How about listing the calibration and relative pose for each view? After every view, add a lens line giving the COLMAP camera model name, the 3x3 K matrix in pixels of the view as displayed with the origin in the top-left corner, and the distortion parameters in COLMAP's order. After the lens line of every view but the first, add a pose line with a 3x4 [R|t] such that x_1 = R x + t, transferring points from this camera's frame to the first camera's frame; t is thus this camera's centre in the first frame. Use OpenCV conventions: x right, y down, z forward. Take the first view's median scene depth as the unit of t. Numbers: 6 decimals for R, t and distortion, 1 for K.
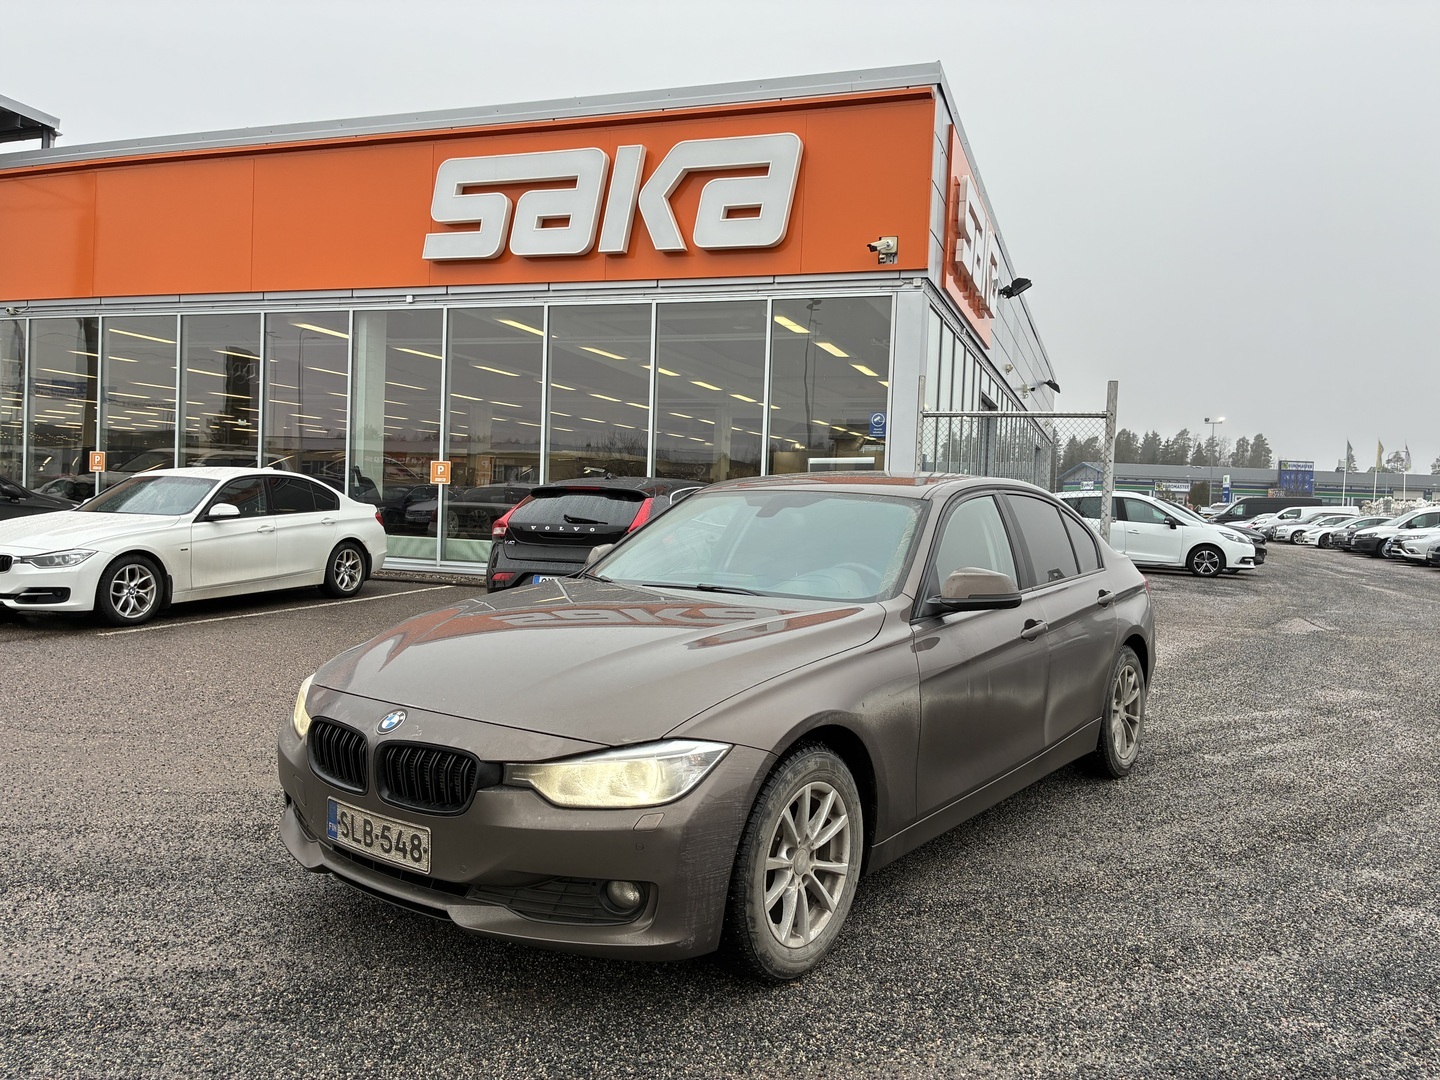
lens RADIAL K [[1100.8, 0, 724.5], [0, 1100.8, 545.0], [0, 0, 1]] dist [-0.003856, 0.005197]
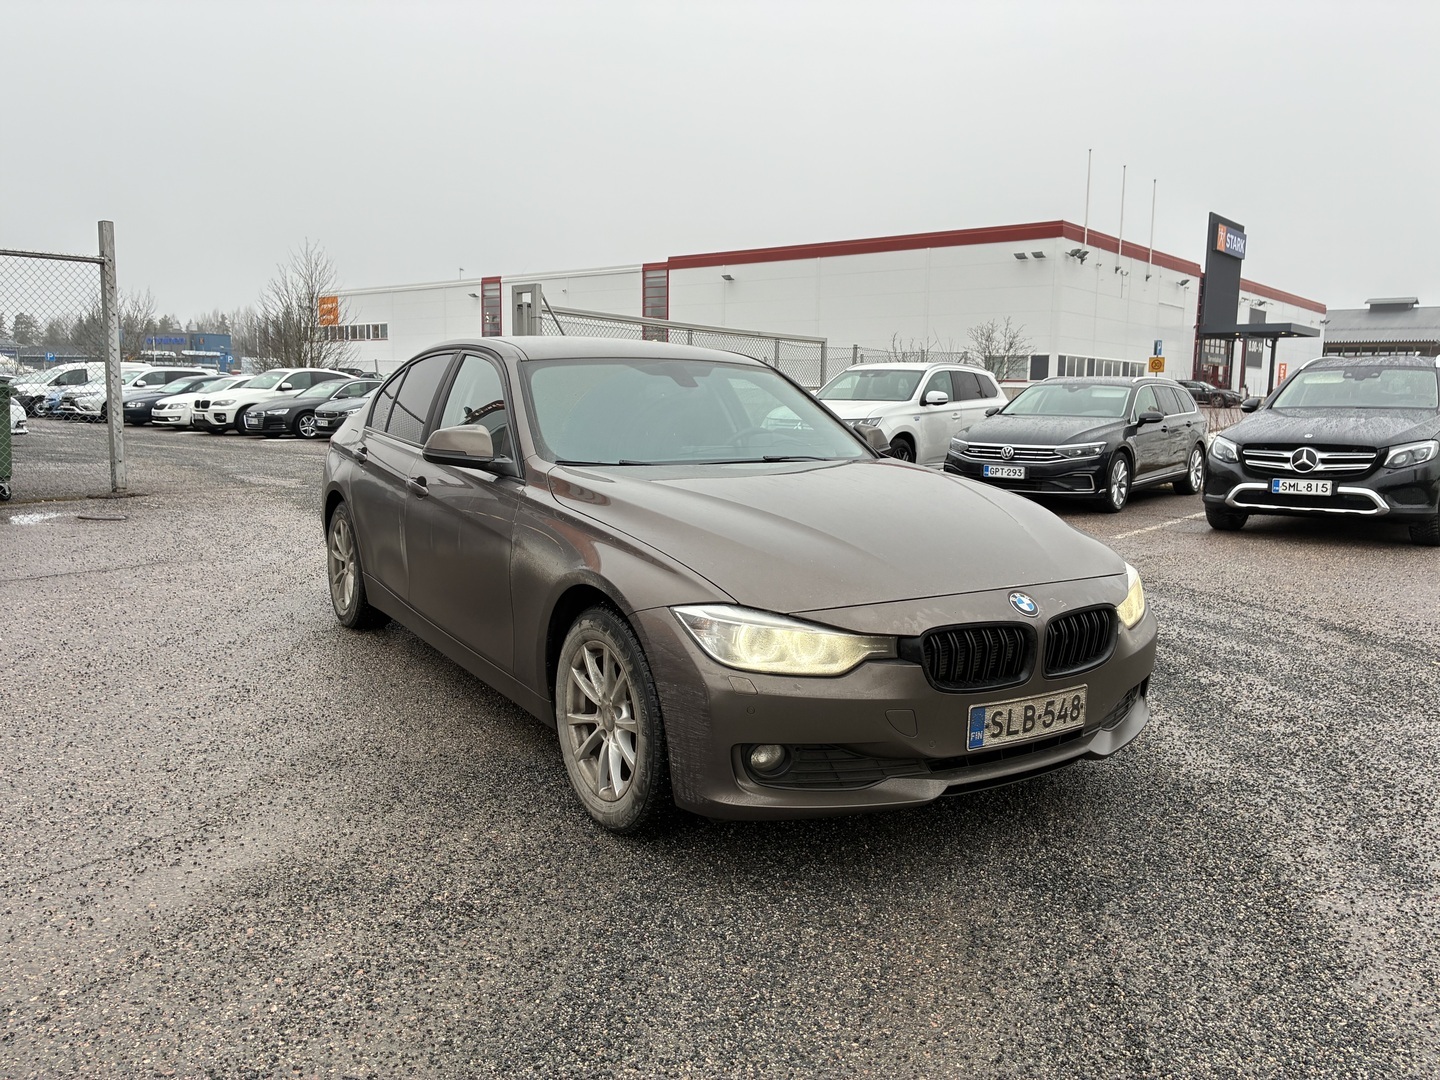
lens RADIAL K [[1100.8, 0, 724.0], [0, 1100.8, 538.0], [0, 0, 1]] dist [-0.003856, 0.005197]
pose [[0.338119, -0.142091, 0.930315, -0.922537], [0.025544, 0.989558, 0.141855, -0.031912], [-0.940757, -0.024200, 0.338218, 0.651791]]
